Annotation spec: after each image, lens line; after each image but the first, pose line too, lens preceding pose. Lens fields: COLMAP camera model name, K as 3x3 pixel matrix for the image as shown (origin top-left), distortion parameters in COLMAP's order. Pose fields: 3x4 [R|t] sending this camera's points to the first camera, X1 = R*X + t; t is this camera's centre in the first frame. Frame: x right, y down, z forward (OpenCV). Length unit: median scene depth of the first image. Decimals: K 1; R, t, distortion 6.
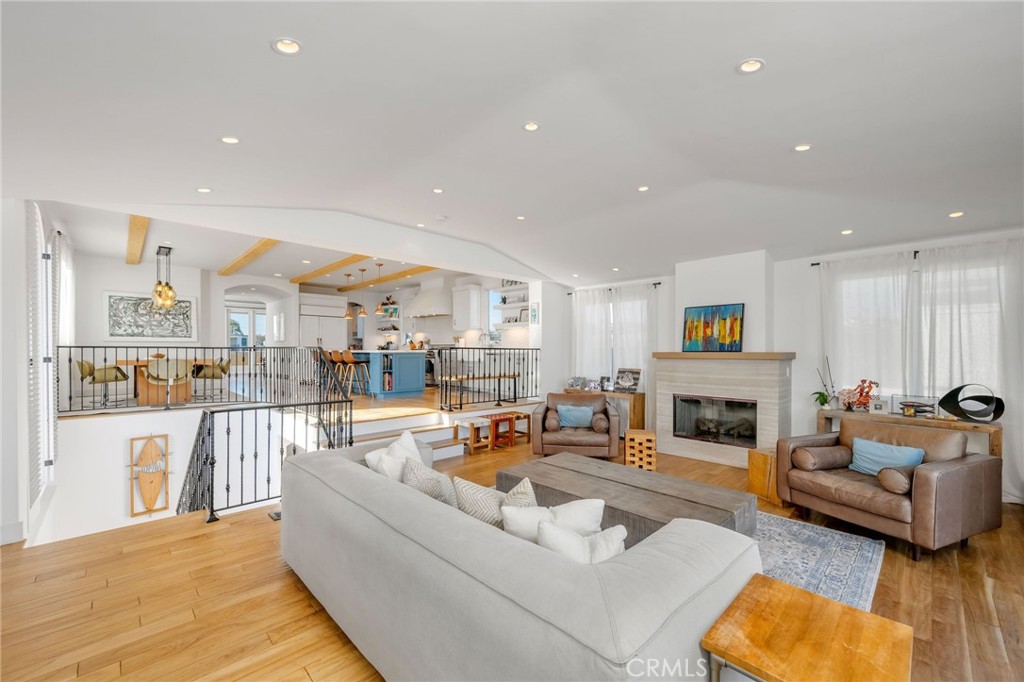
lens RADIAL K [[408.6, 0, 510.3], [0, 408.6, 350.1], [0, 0, 1]] dist [-0.000565, 0.000575]
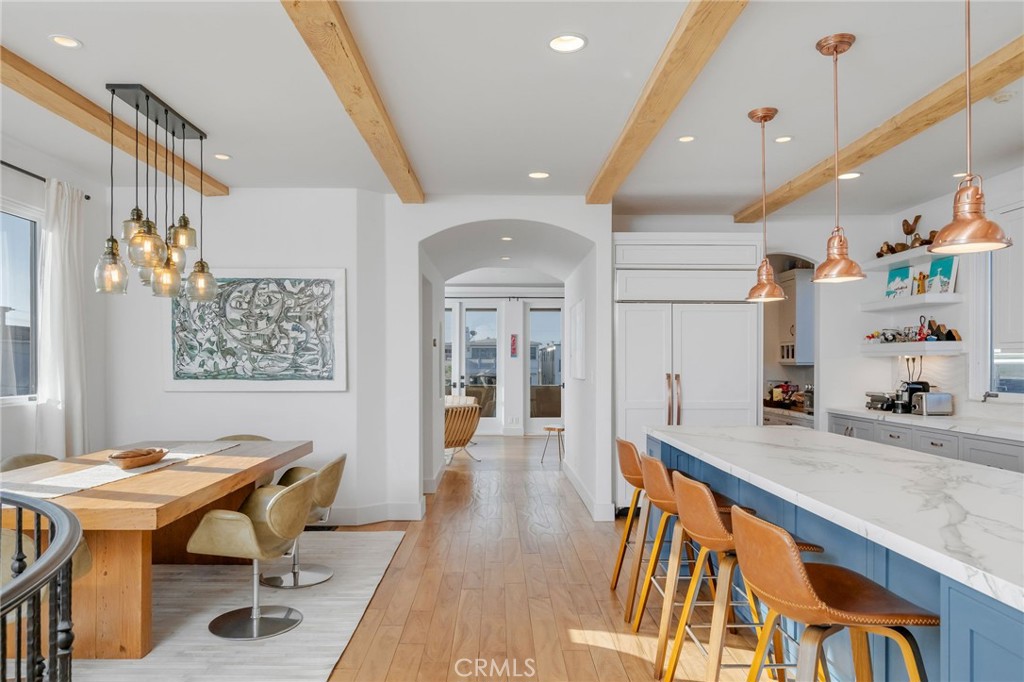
lens RADIAL K [[661.9, 0, 506.6], [0, 661.9, 363.3], [0, 0, 1]] dist [-0.011902, 0.011633]
pose [[0.726047, 0.001338, -0.687643, -0.327564], [-0.001293, 0.999999, 0.000581, -0.056291], [0.687643, 0.000467, 0.726048, 0.837119]]
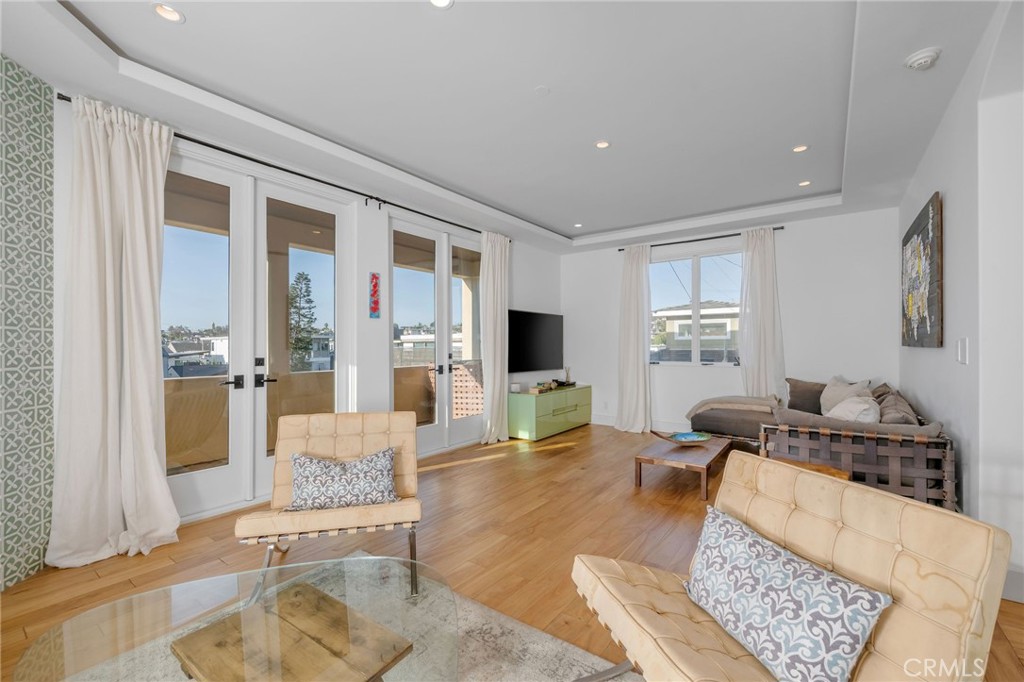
lens RADIAL K [[431.3, 0, 516.7], [0, 431.3, 342.5], [0, 0, 1]] dist [0.001010, 0.000070]
pose [[0.986800, -0.003426, 0.161905, -1.401793], [0.004749, 0.999958, -0.007780, -0.034223], [-0.161872, 0.008447, 0.986776, 1.506513]]
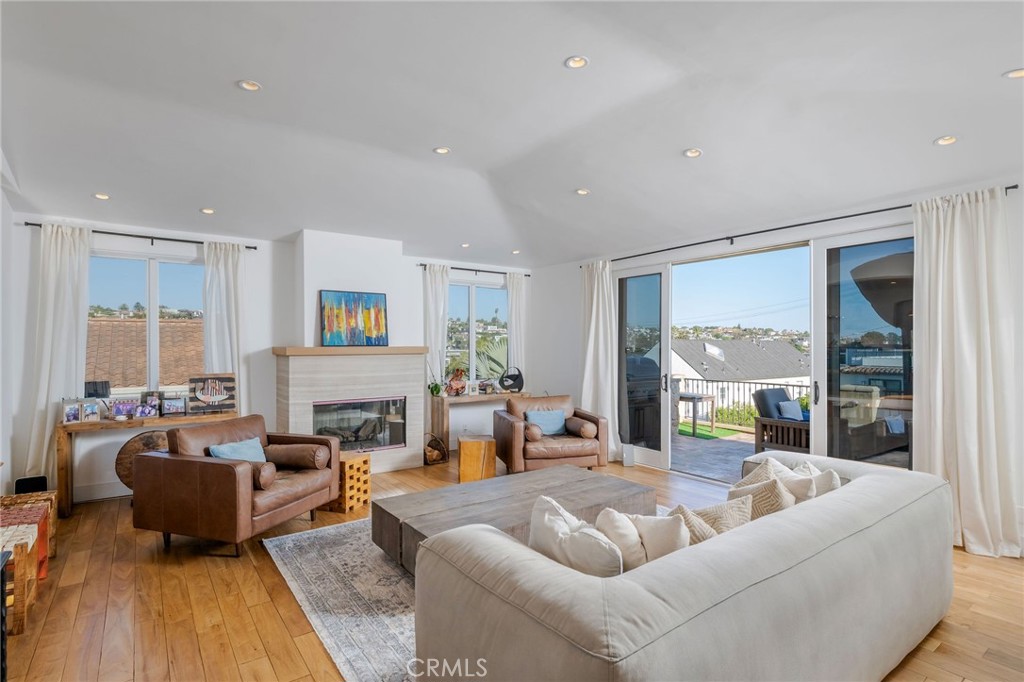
lens RADIAL K [[516.9, 0, 520.6], [0, 516.9, 341.2], [0, 0, 1]] dist [0.004732, 0.000689]
pose [[0.138203, -0.000160, 0.990404, -0.395667], [-0.003894, 0.999992, 0.000705, -0.006528], [-0.990396, -0.003955, 0.138202, 0.385649]]
